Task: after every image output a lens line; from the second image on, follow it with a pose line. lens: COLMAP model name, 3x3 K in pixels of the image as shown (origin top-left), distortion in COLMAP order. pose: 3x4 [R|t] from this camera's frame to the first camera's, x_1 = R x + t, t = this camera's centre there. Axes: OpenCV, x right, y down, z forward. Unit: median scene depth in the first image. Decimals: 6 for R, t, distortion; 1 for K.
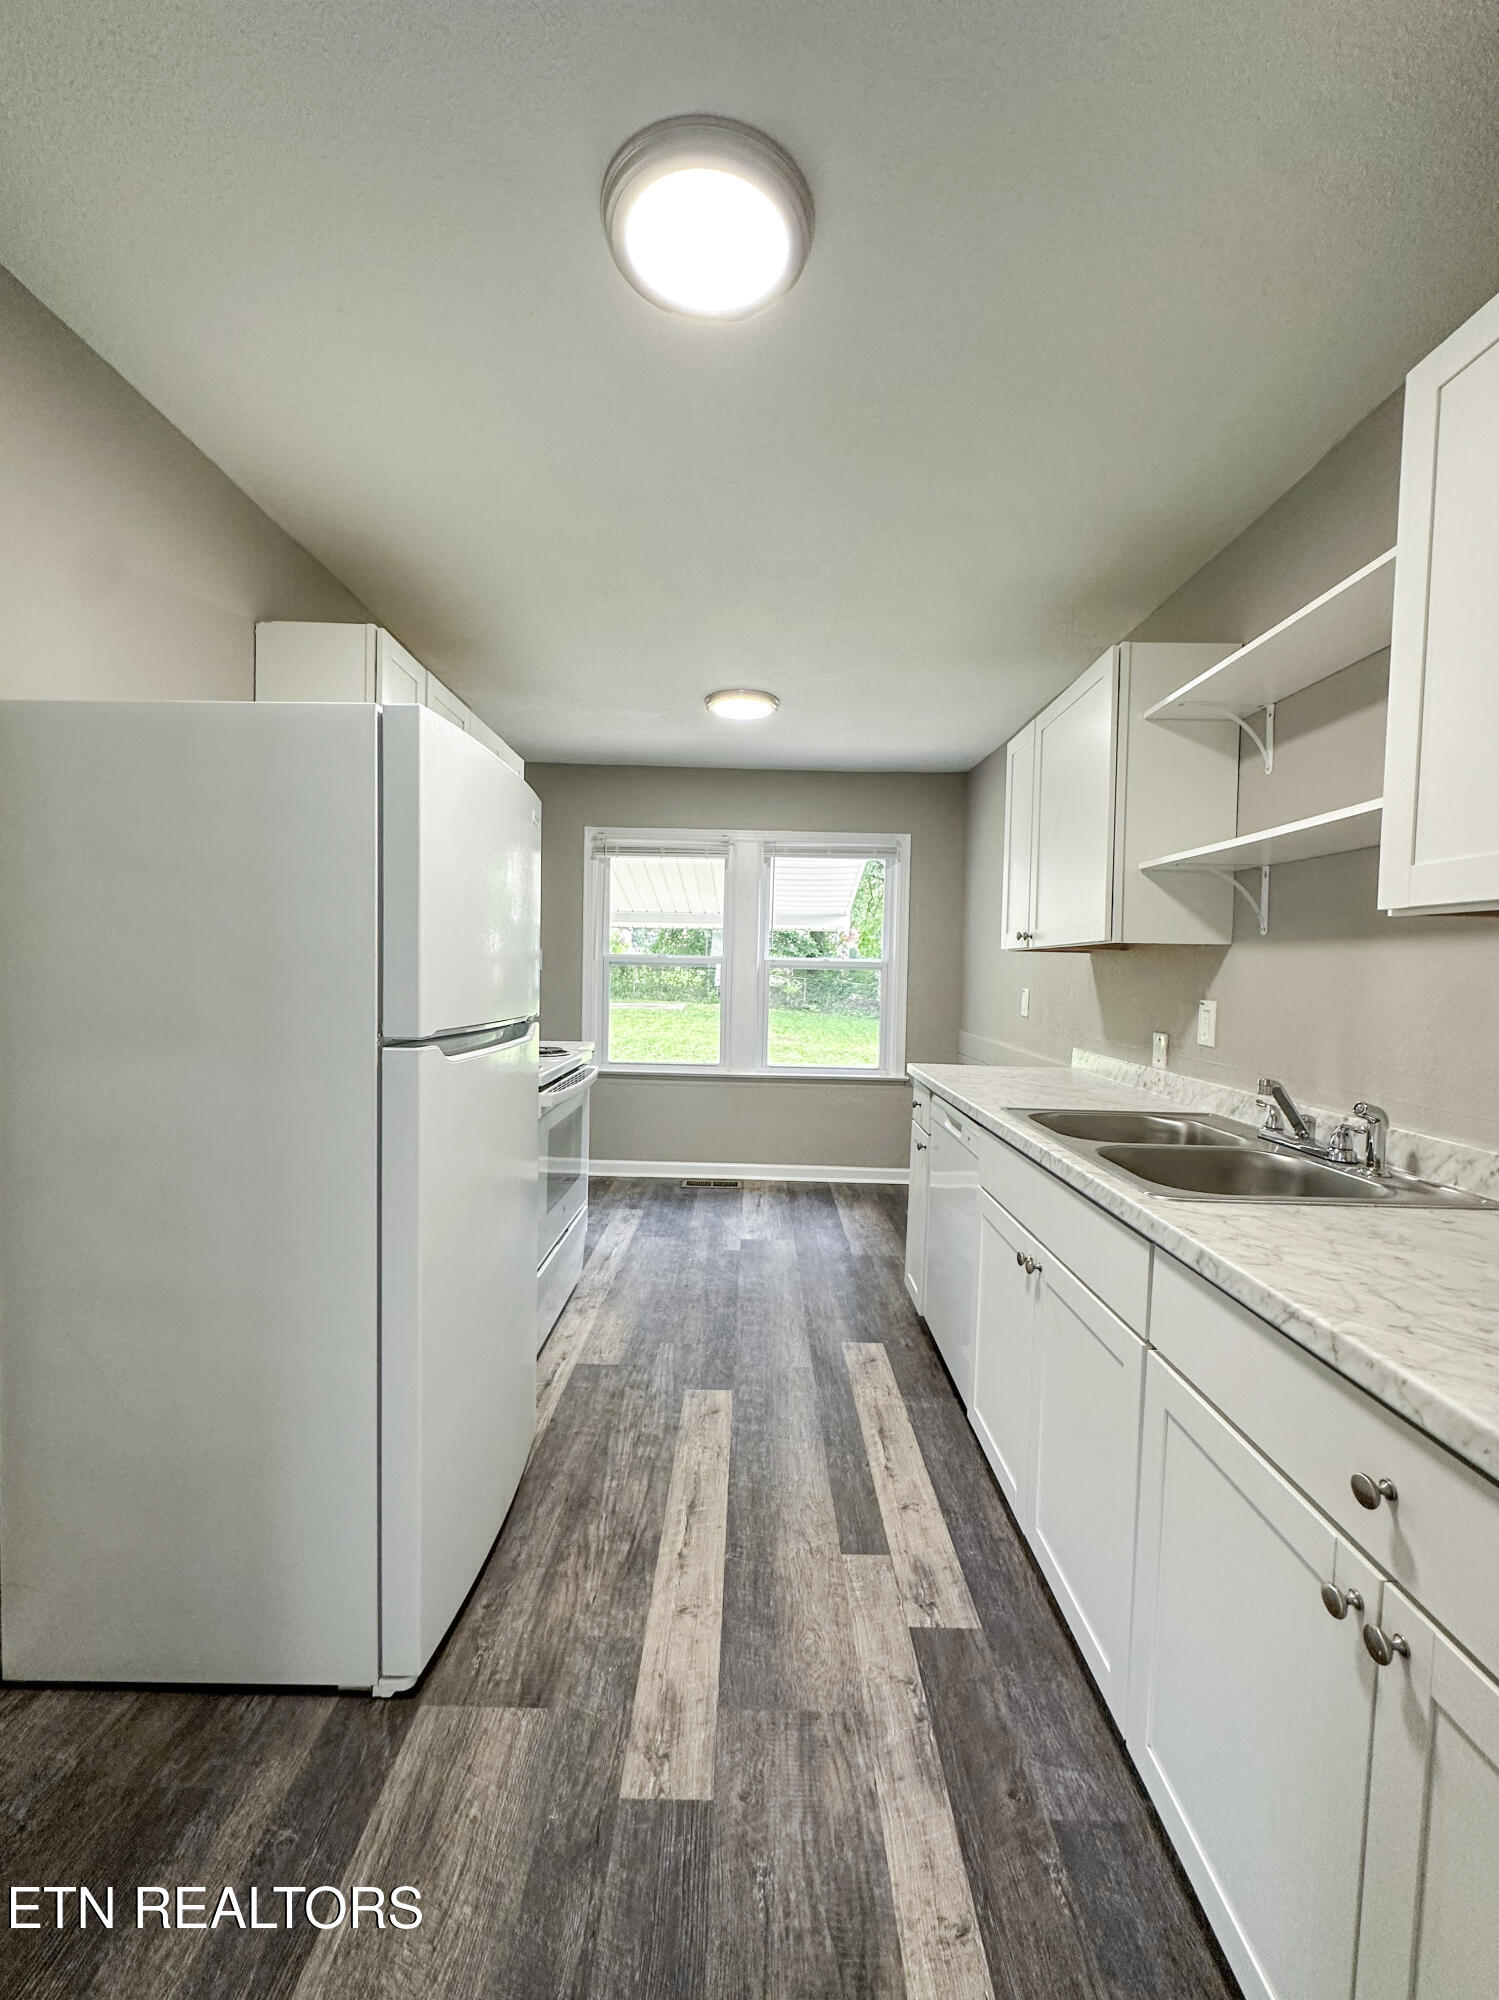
lens RADIAL K [[812.6, 0, 749.5], [0, 812.6, 1000.0], [0, 0, 1]] dist [-0.004251, 0.000587]
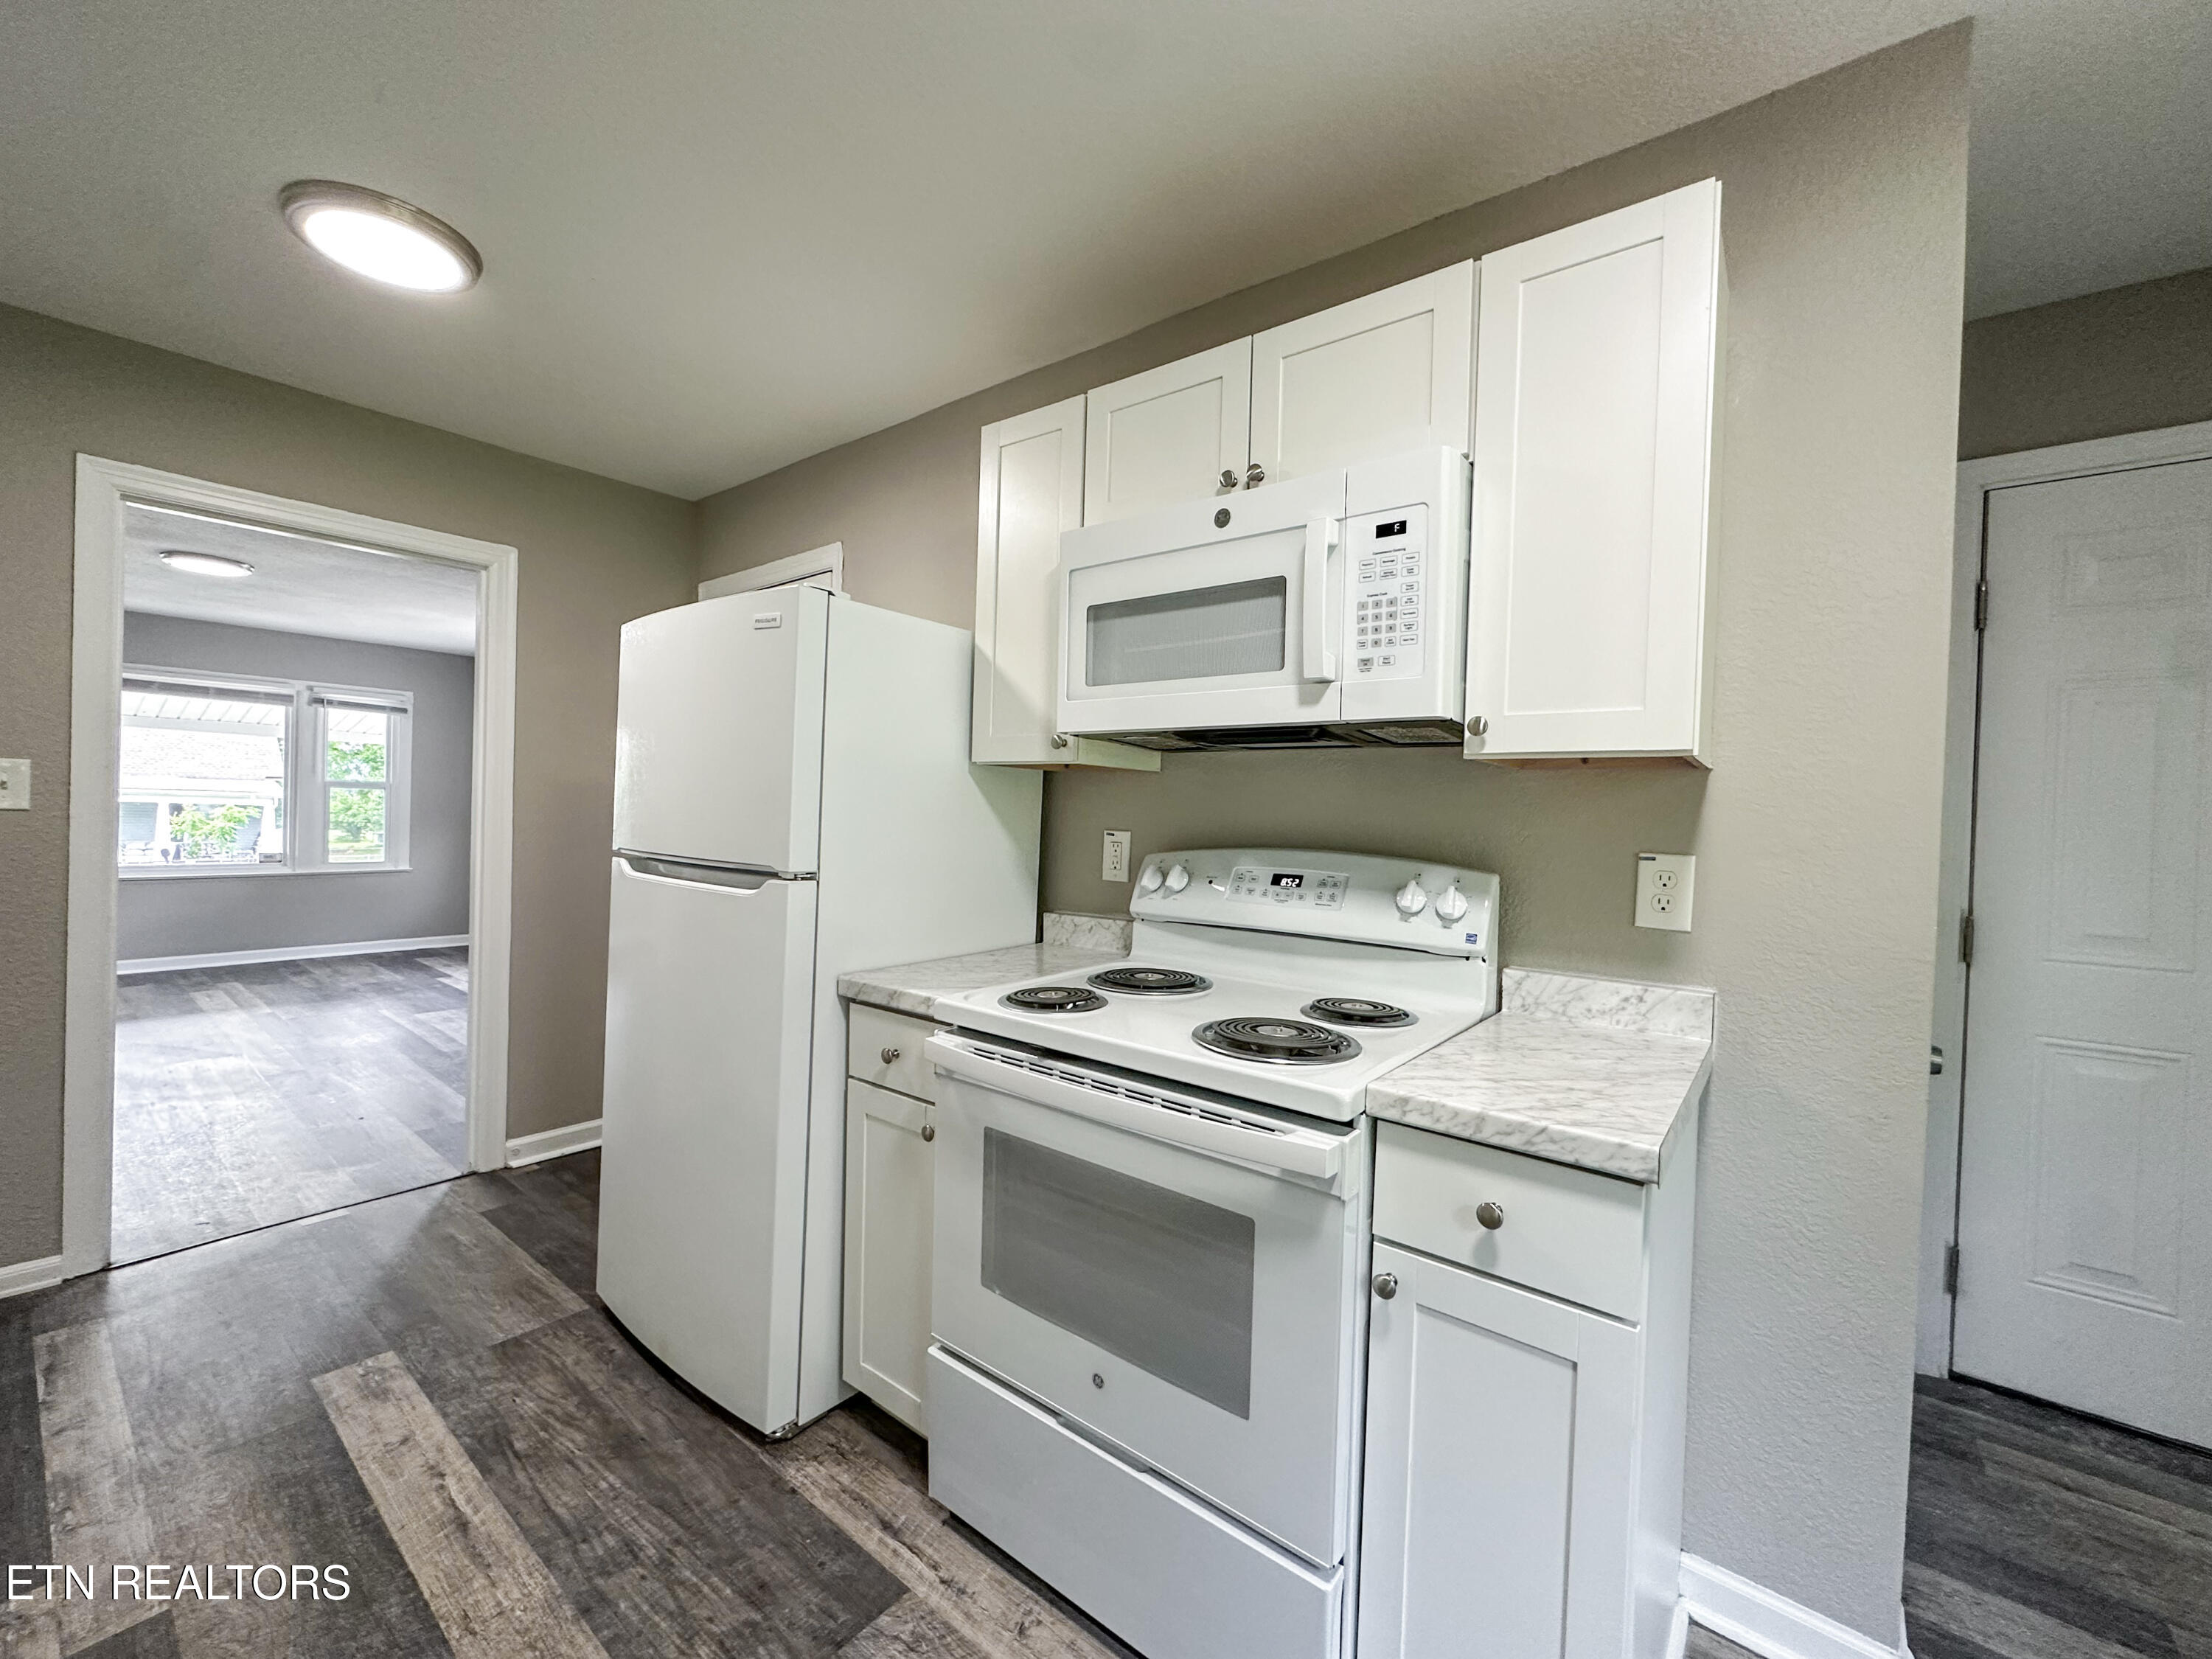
lens RADIAL K [[898.7, 0, 1117.0], [0, 898.7, 828.7], [0, 0, 1]] dist [-0.004251, 0.000587]
pose [[-0.614007, -0.035215, -0.788515, 0.206035], [-0.079569, 0.996677, 0.017447, -0.059286], [0.785280, 0.073454, -0.614768, 1.748317]]
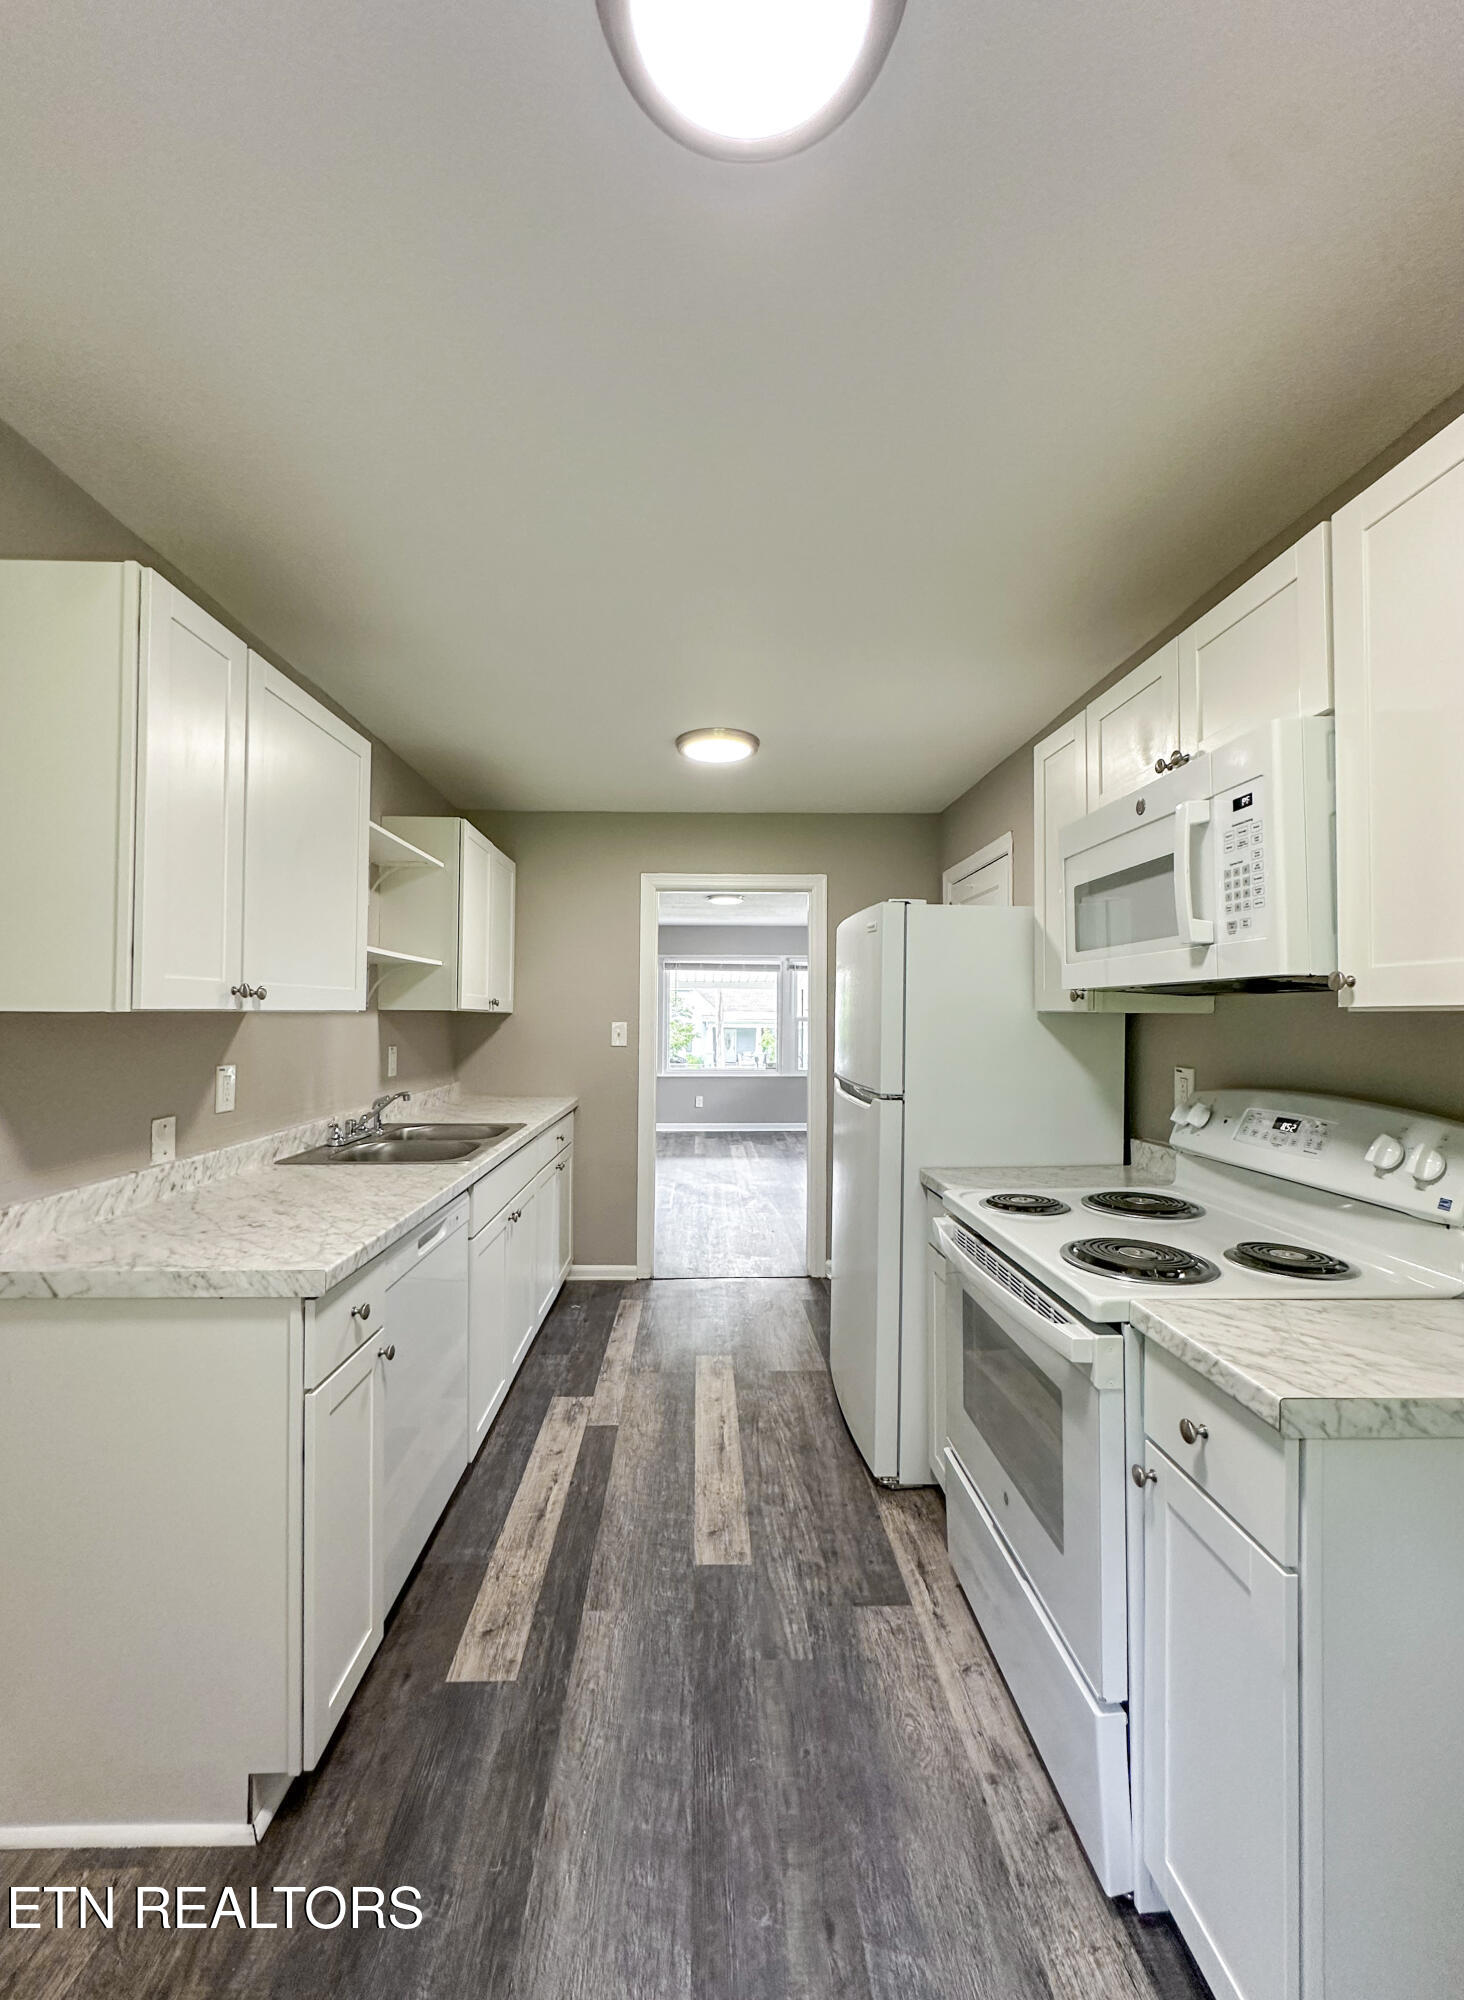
lens RADIAL K [[825.3, 0, 710.3], [0, 825.3, 998.2], [0, 0, 1]] dist [0.000427, 0.000053]
pose [[-0.999282, -0.033173, -0.018322, -0.002890], [-0.033524, 0.999253, 0.019234, -0.126718], [0.017671, 0.019835, -0.999647, 2.134527]]
